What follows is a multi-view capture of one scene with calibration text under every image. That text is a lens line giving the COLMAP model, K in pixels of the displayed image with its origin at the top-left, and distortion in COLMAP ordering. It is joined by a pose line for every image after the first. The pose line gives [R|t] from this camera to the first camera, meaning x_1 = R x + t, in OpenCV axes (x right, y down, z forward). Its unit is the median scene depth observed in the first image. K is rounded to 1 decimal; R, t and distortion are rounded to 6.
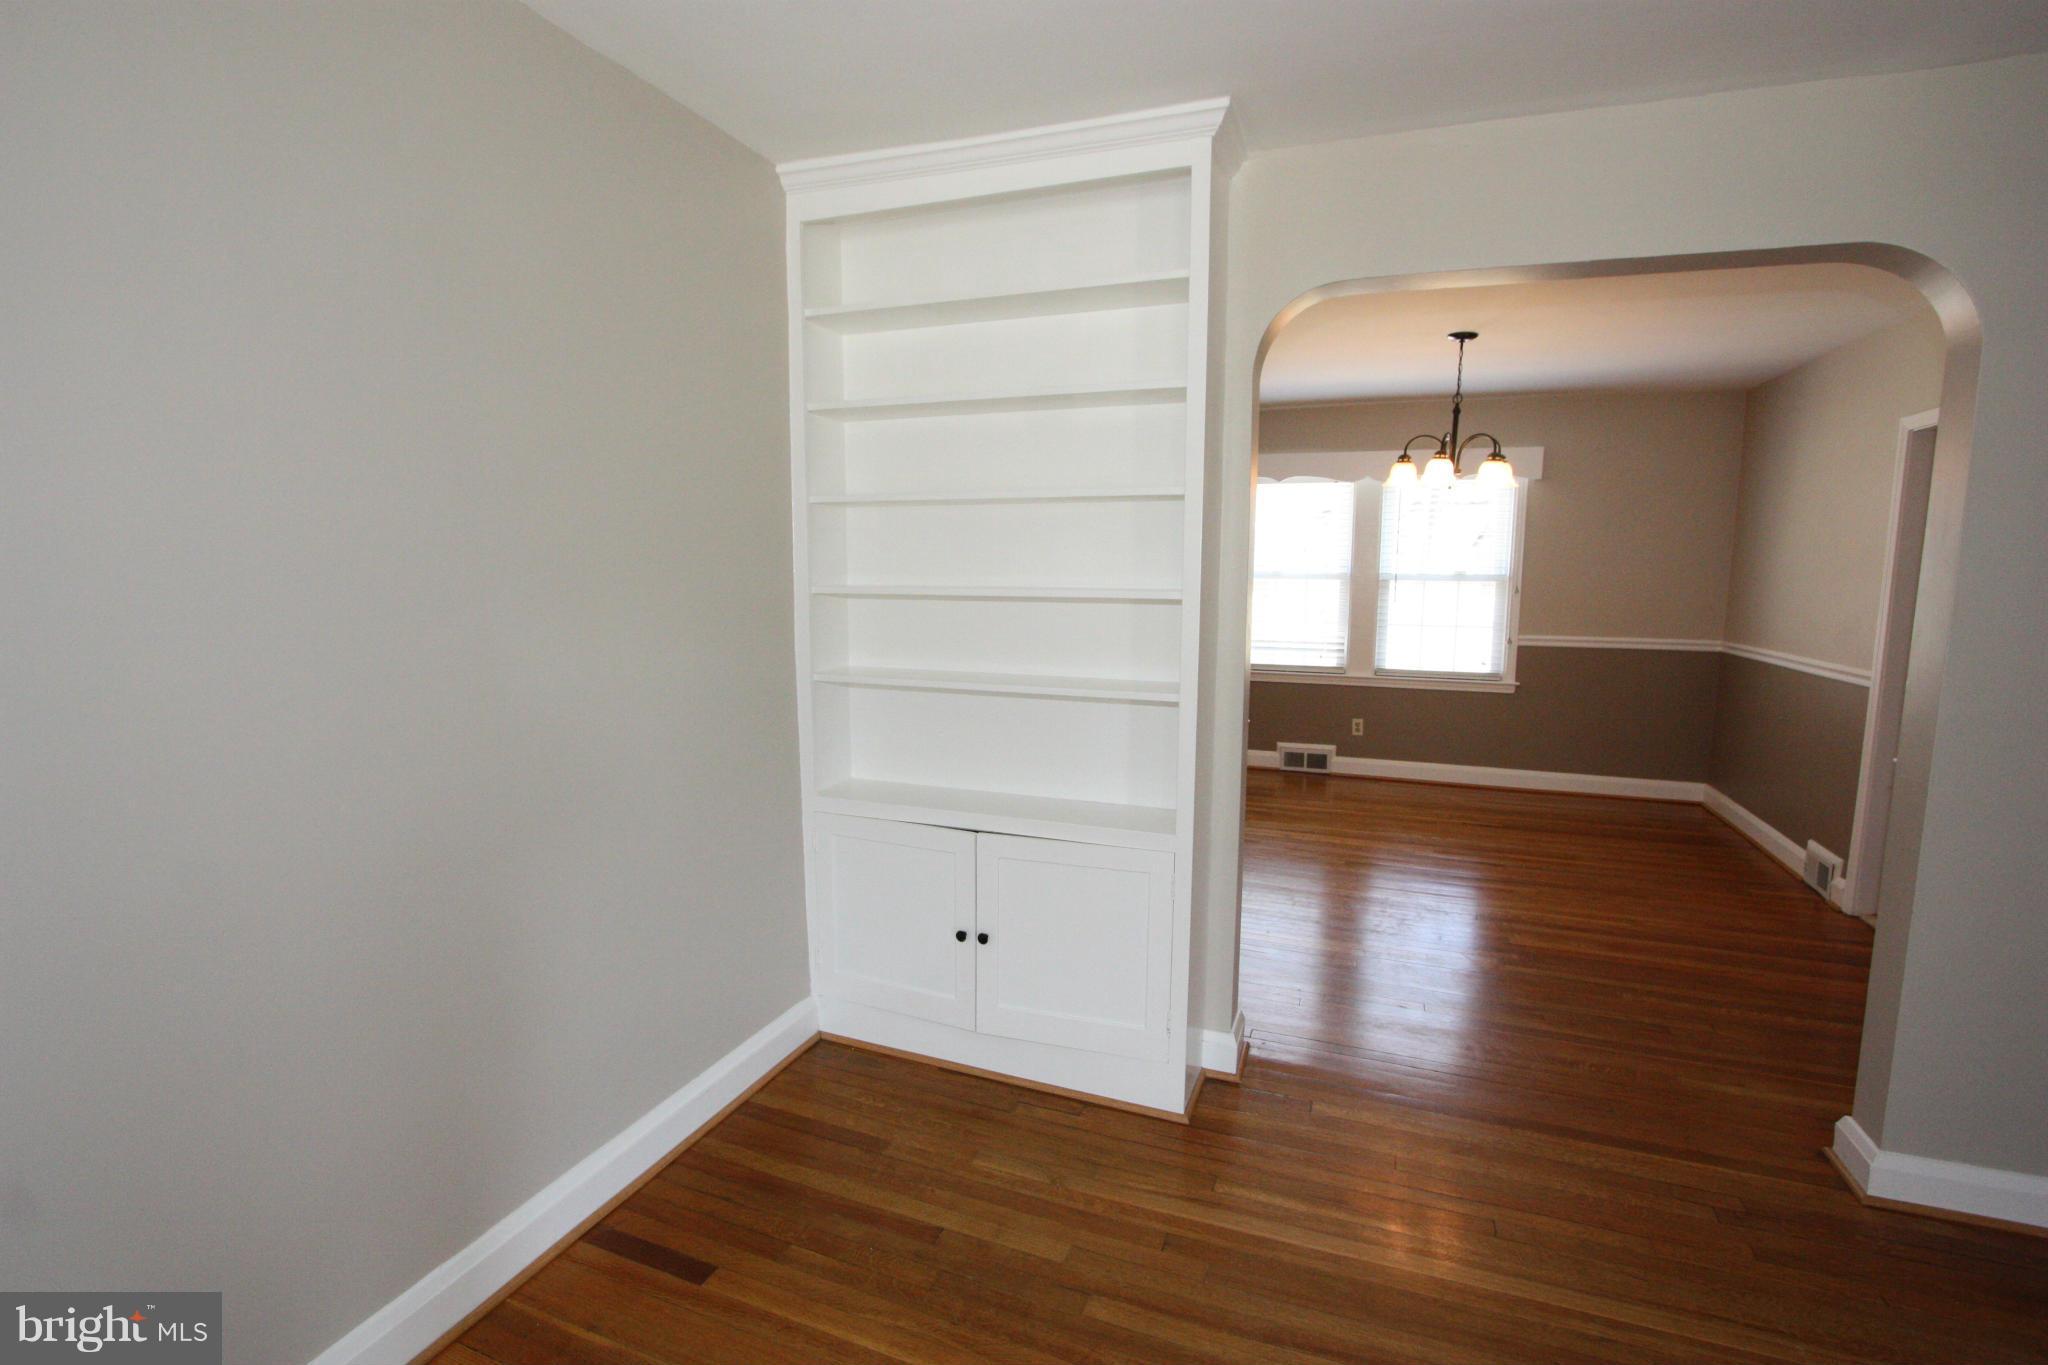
lens RADIAL K [[948.1, 0, 1028.6], [0, 948.1, 686.6], [0, 0, 1]] dist [-0.010441, -0.000250]
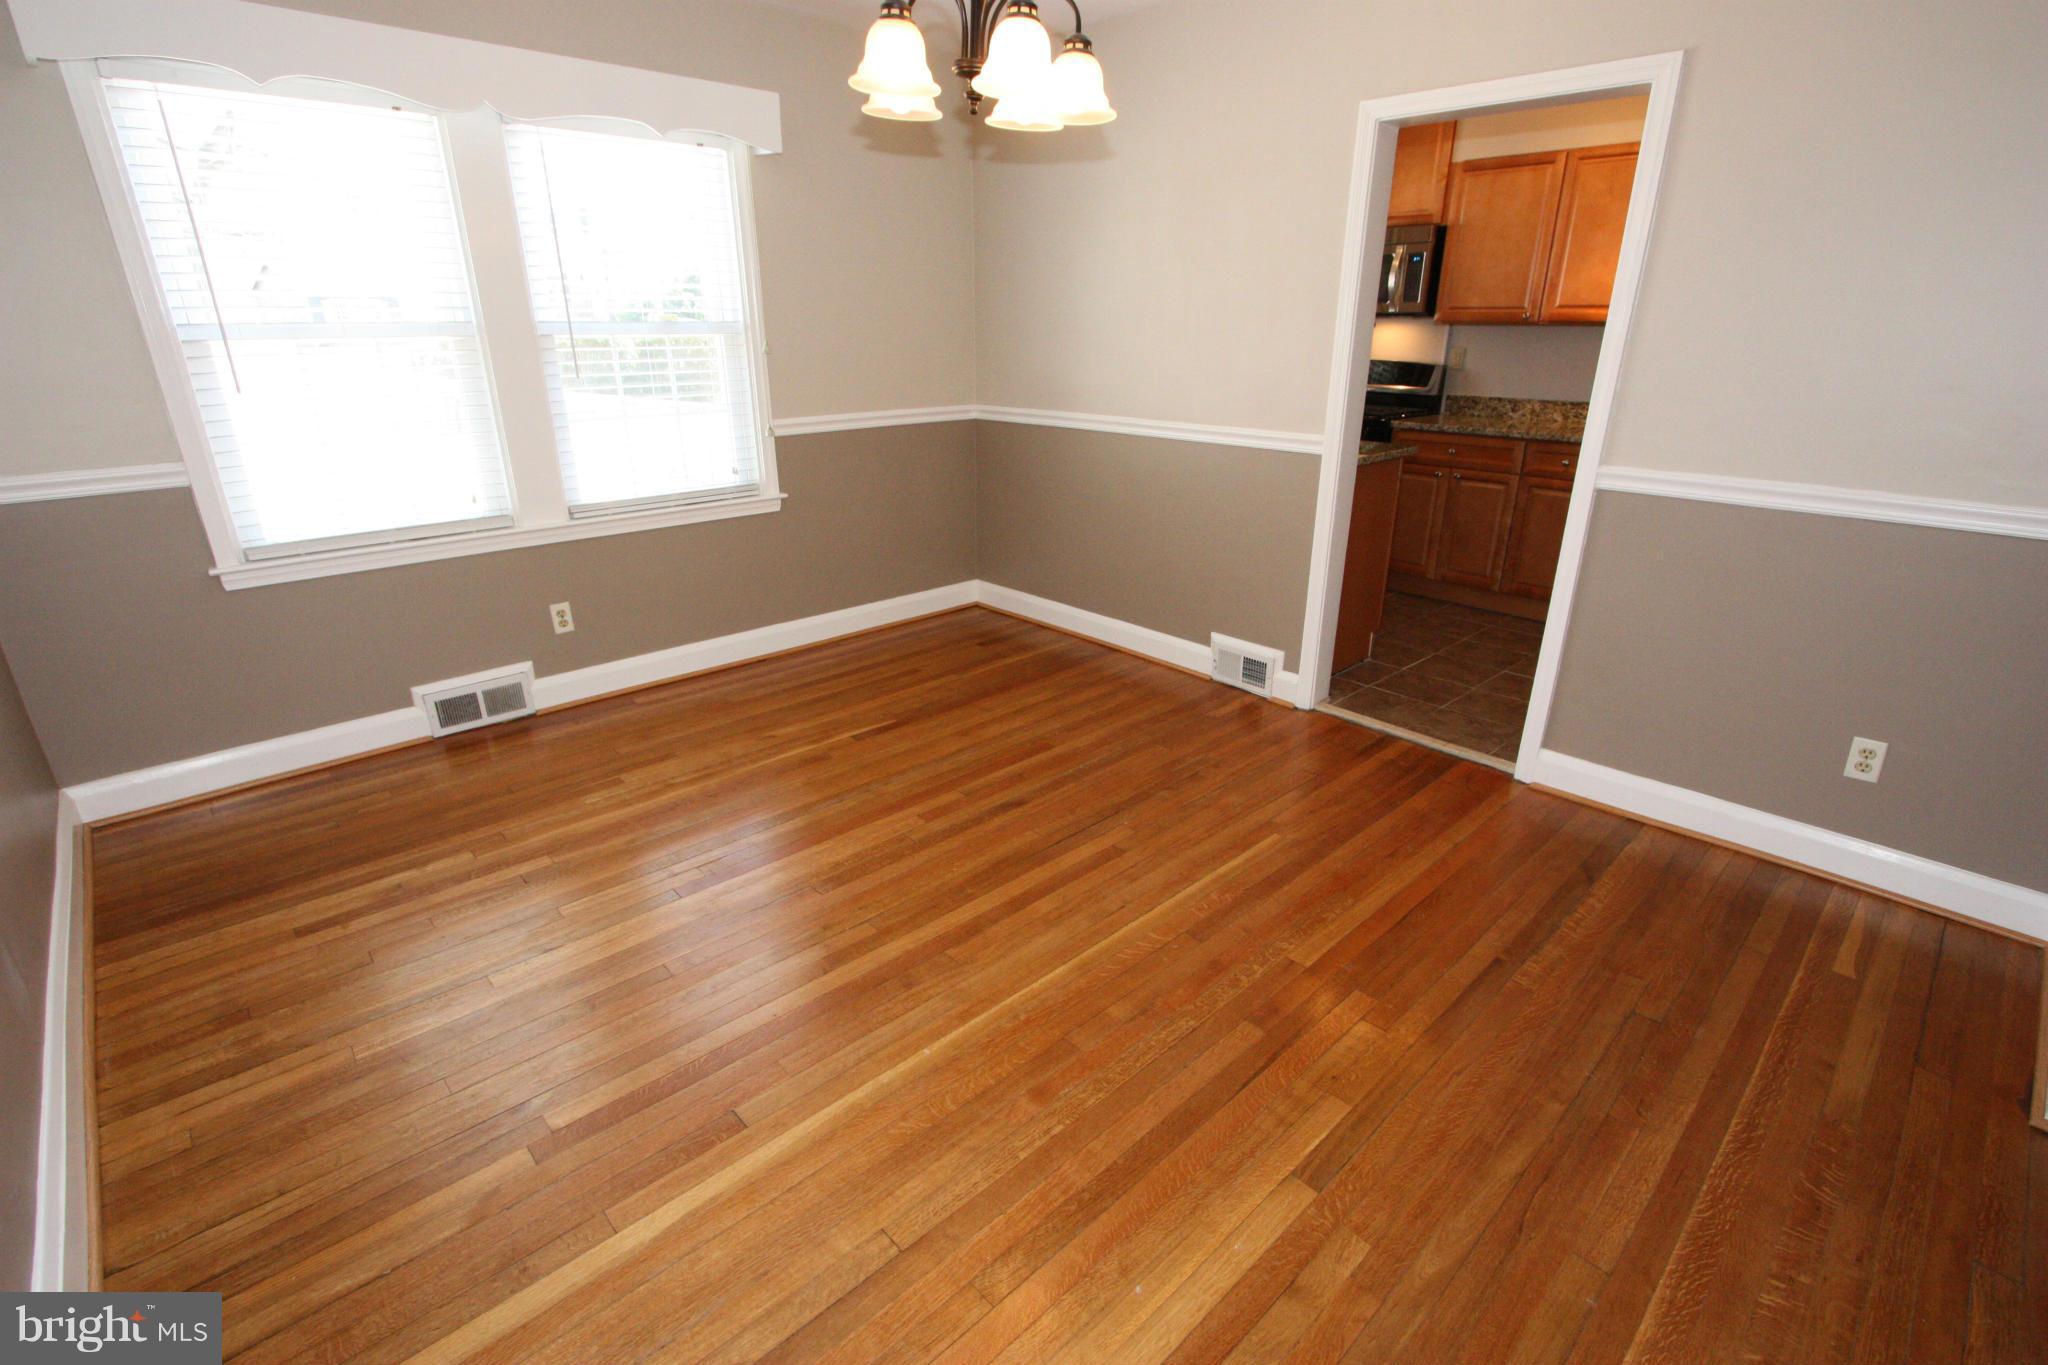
lens RADIAL K [[948.1, 0, 1028.6], [0, 948.1, 686.6], [0, 0, 1]] dist [-0.010441, -0.000250]
pose [[0.436427, -0.329112, 0.837387, -0.008952], [0.113688, 0.943411, 0.311530, -0.067433], [-0.892528, -0.040760, 0.449146, 0.570149]]
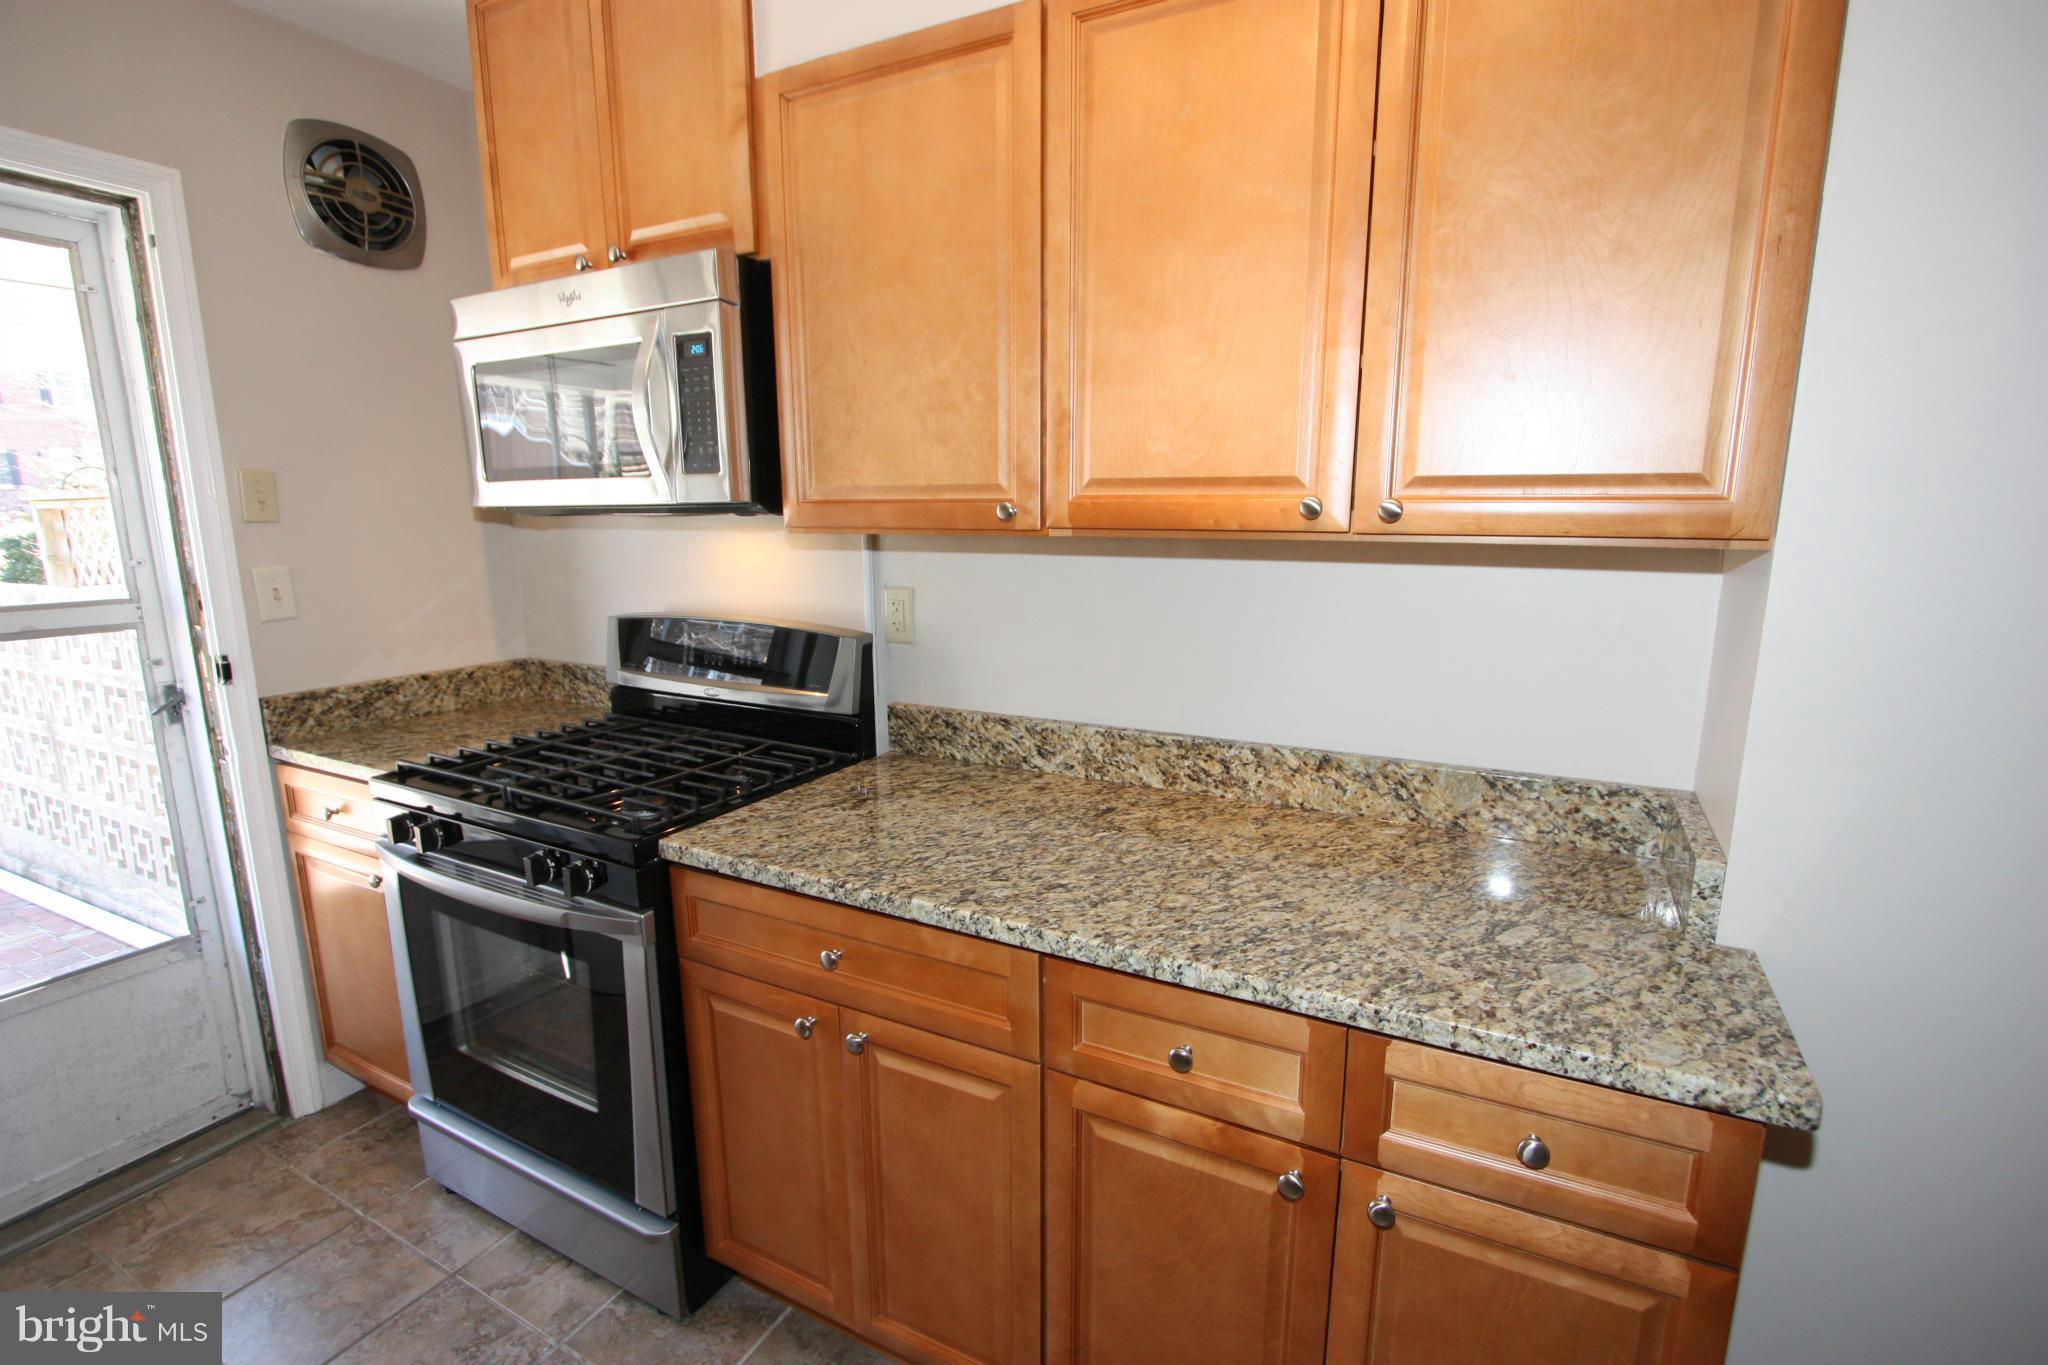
lens RADIAL K [[948.1, 0, 1028.6], [0, 948.1, 686.6], [0, 0, 1]] dist [-0.010441, -0.000250]
pose [[0.128945, -0.197196, 0.971847, 0.402248], [0.129518, 0.974983, 0.180648, -0.066558], [-0.983157, 0.102578, 0.151259, 0.544418]]
